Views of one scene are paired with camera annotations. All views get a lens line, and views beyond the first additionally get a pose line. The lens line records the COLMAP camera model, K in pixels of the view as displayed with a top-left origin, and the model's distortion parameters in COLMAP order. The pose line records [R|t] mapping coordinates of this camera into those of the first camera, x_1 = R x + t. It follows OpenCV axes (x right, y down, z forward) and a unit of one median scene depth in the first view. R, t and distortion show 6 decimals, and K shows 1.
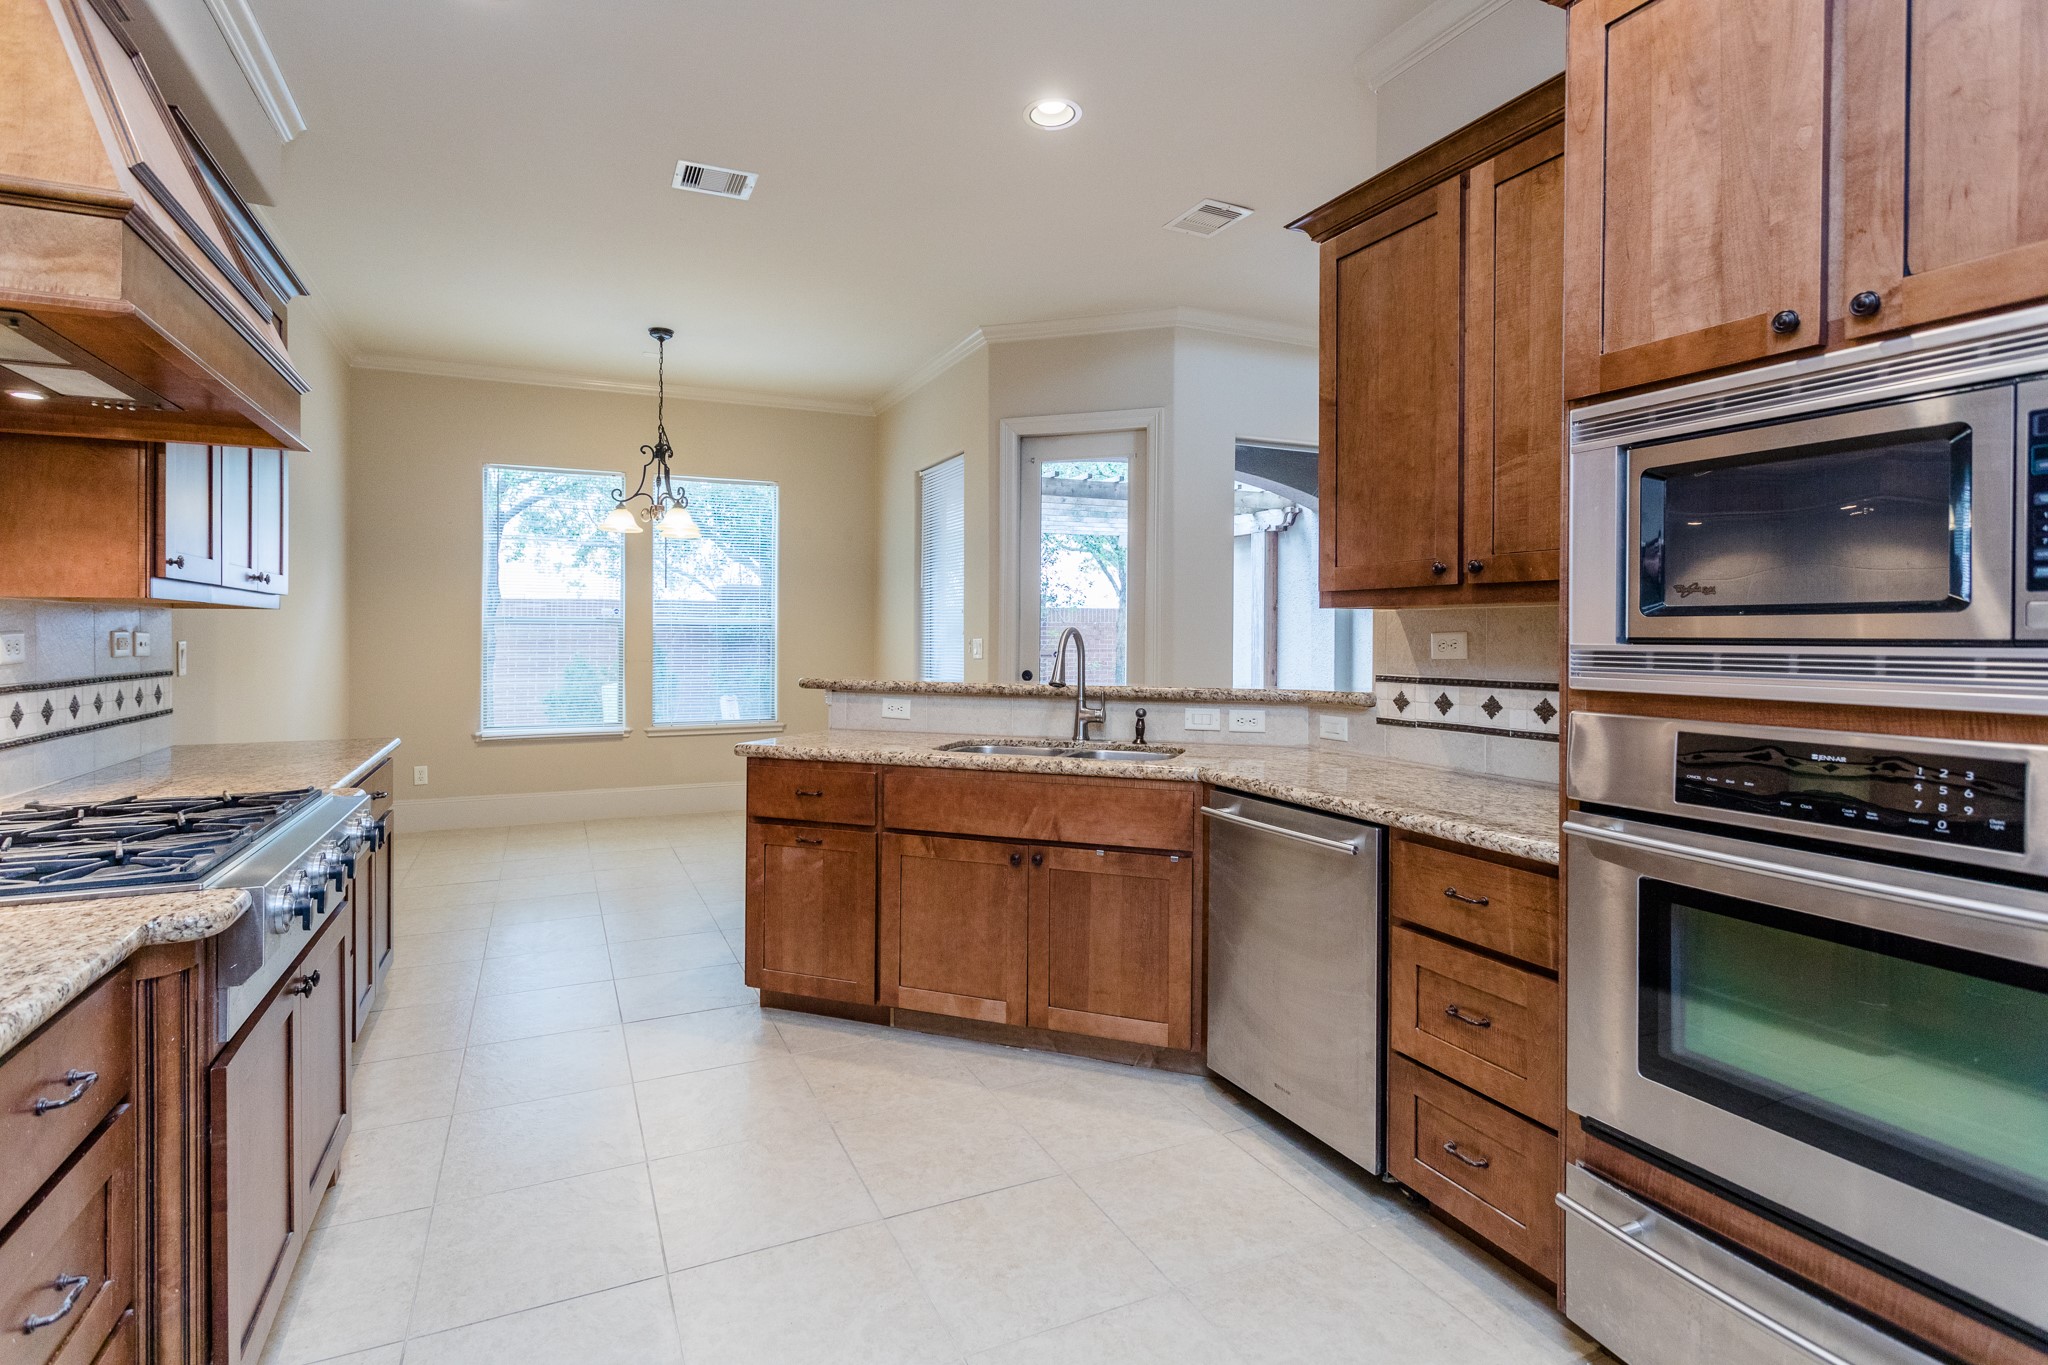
lens RADIAL K [[981.8, 0, 969.5], [0, 981.8, 631.2], [0, 0, 1]] dist [-0.000901, 0.002880]
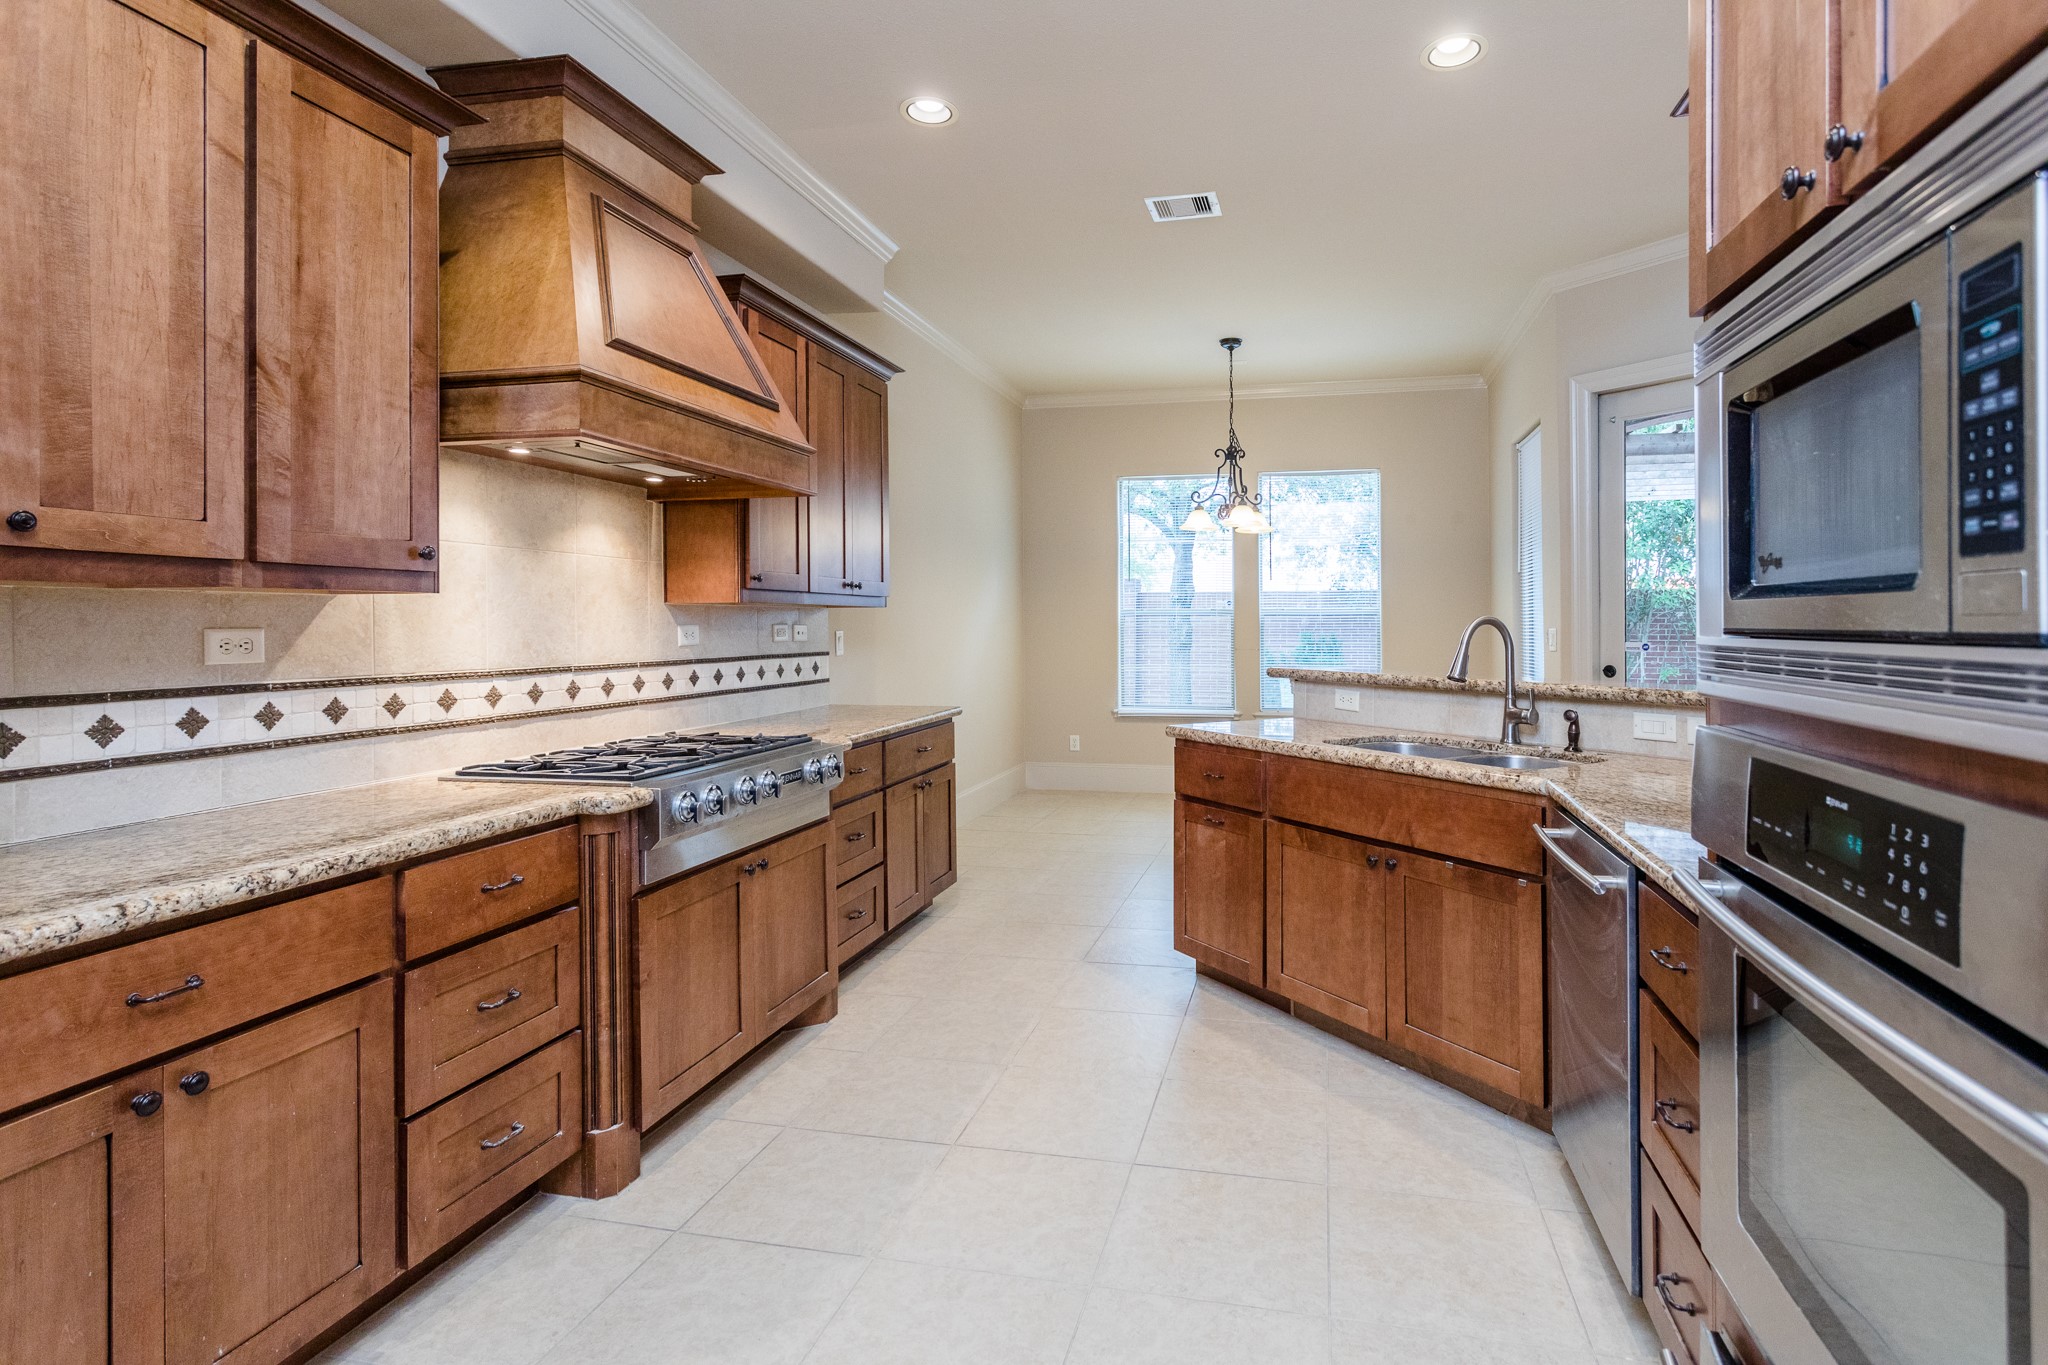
lens RADIAL K [[981.8, 0, 1061.6], [0, 981.8, 615.9], [0, 0, 1]] dist [-0.000901, 0.002880]
pose [[0.815156, -0.007928, -0.579187, 0.350423], [0.005224, 0.999966, -0.006336, -0.000648], [0.579217, 0.002139, 0.815170, 0.049416]]
